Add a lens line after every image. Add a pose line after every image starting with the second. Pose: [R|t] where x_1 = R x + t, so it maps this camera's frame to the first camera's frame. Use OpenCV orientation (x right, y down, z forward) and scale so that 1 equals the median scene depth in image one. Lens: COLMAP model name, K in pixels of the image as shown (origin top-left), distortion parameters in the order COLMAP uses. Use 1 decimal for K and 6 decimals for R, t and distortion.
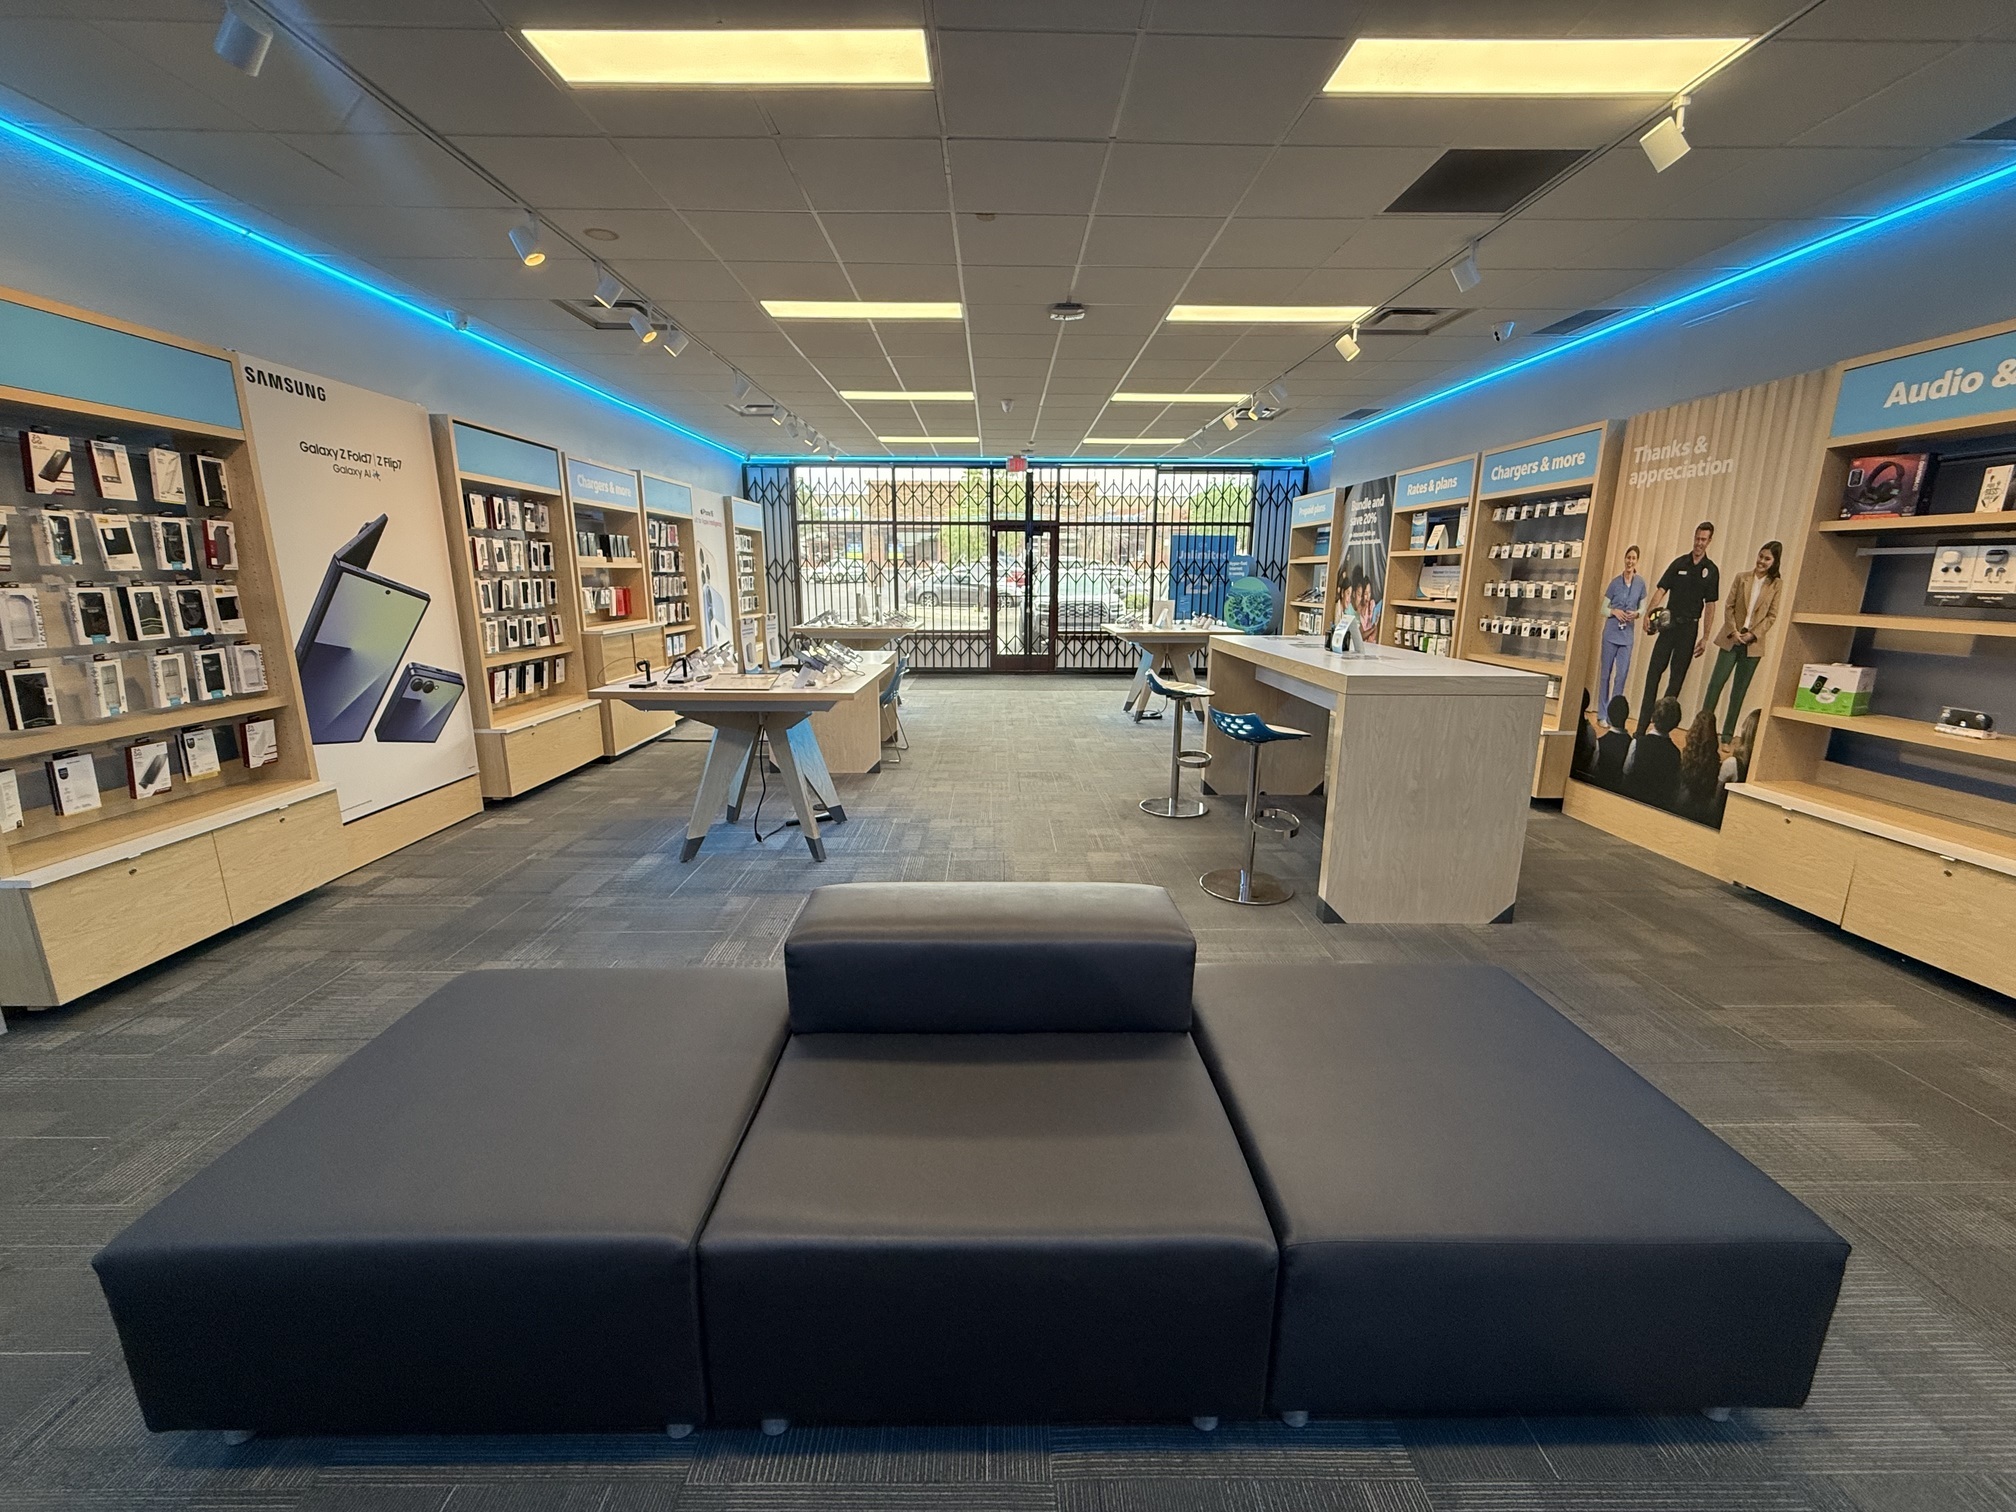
lens RADIAL K [[812.2, 0, 1007.0], [0, 812.2, 761.0], [0, 0, 1]] dist [-0.000600, -0.000076]
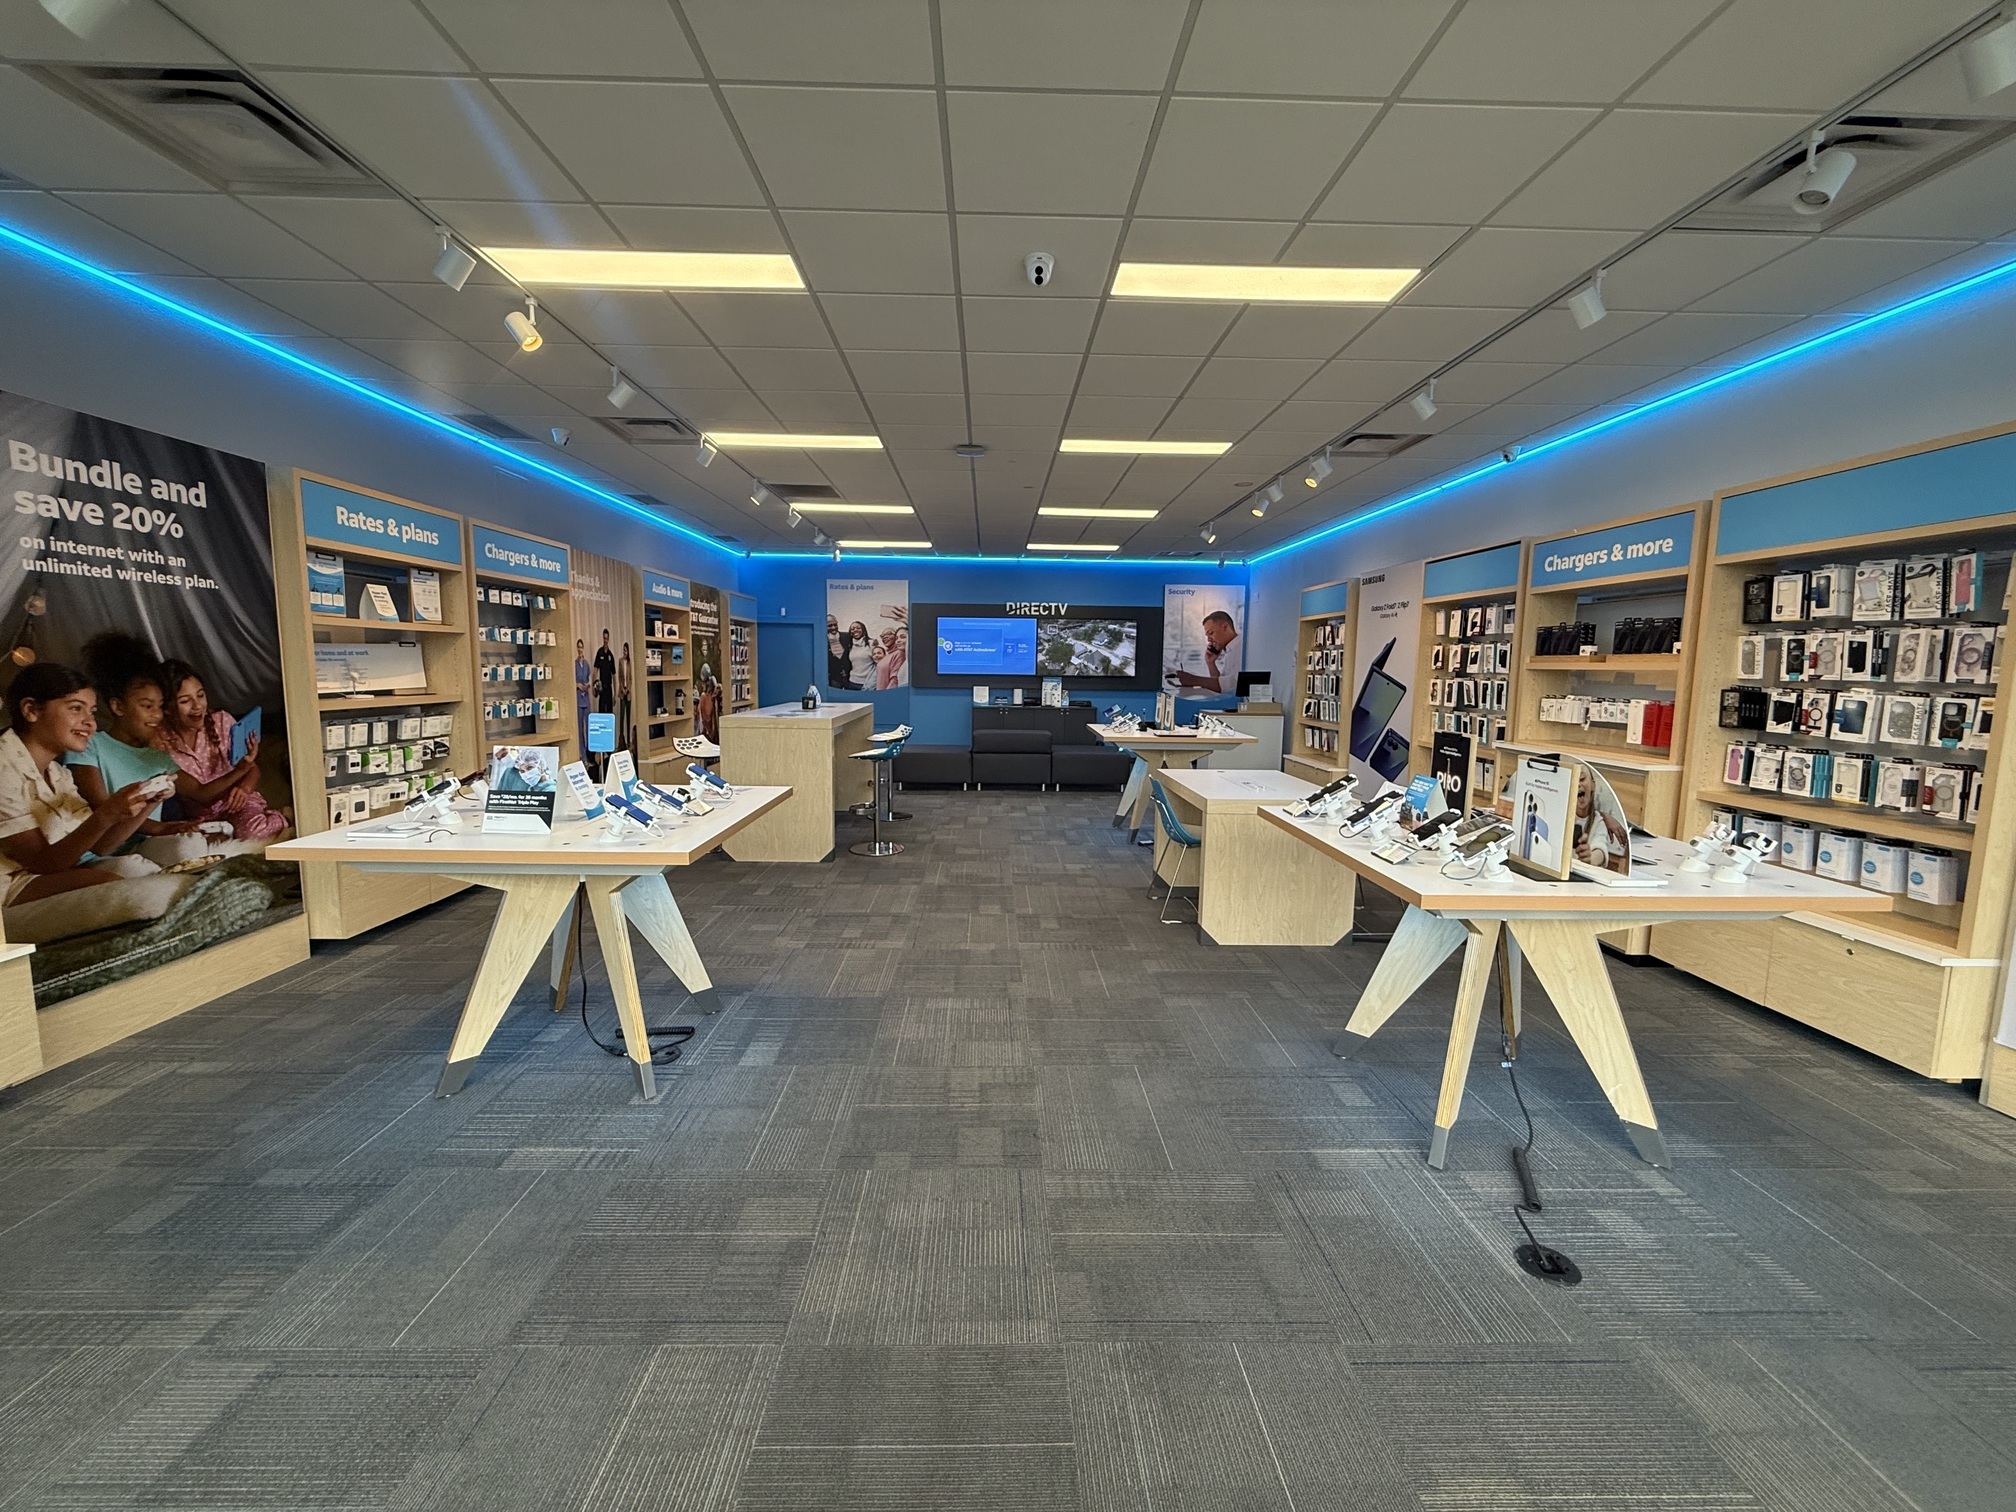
lens RADIAL K [[812.2, 0, 1004.1], [0, 812.2, 750.0], [0, 0, 1]] dist [-0.000600, -0.000076]
pose [[-0.999707, -0.016503, -0.017684, 0.036952], [-0.021392, 0.944430, 0.328016, -0.487679], [0.011288, 0.328299, -0.944506, 2.090564]]
